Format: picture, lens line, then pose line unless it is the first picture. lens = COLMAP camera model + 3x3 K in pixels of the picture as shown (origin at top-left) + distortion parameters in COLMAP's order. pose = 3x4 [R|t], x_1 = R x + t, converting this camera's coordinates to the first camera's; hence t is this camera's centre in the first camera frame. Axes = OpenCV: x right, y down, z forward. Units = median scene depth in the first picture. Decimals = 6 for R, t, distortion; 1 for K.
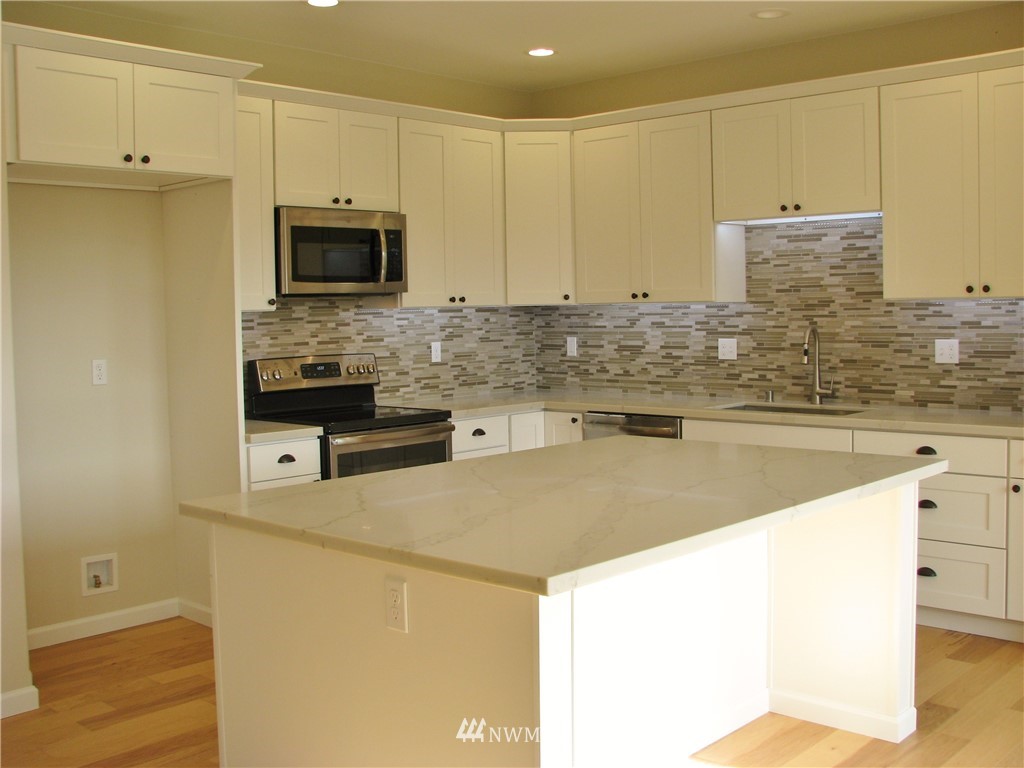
lens RADIAL K [[1102.7, 0, 513.0], [0, 1102.7, 381.4], [0, 0, 1]] dist [-0.135732, 0.000000]
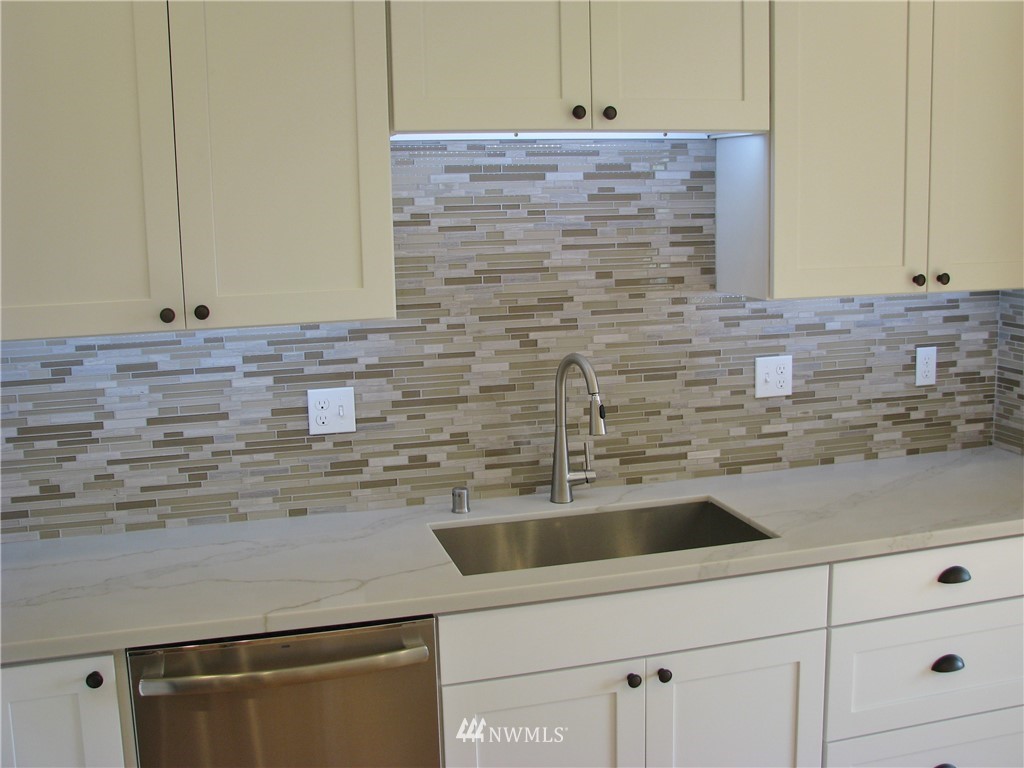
lens RADIAL K [[1102.7, 0, 512.0], [0, 1102.7, 382.3], [0, 0, 1]] dist [-0.135732, 0.000000]
pose [[0.517139, -0.138690, 0.844590, -0.162651], [0.068536, 0.990326, 0.120657, -0.097656], [-0.853153, -0.004511, 0.521641, 0.739944]]
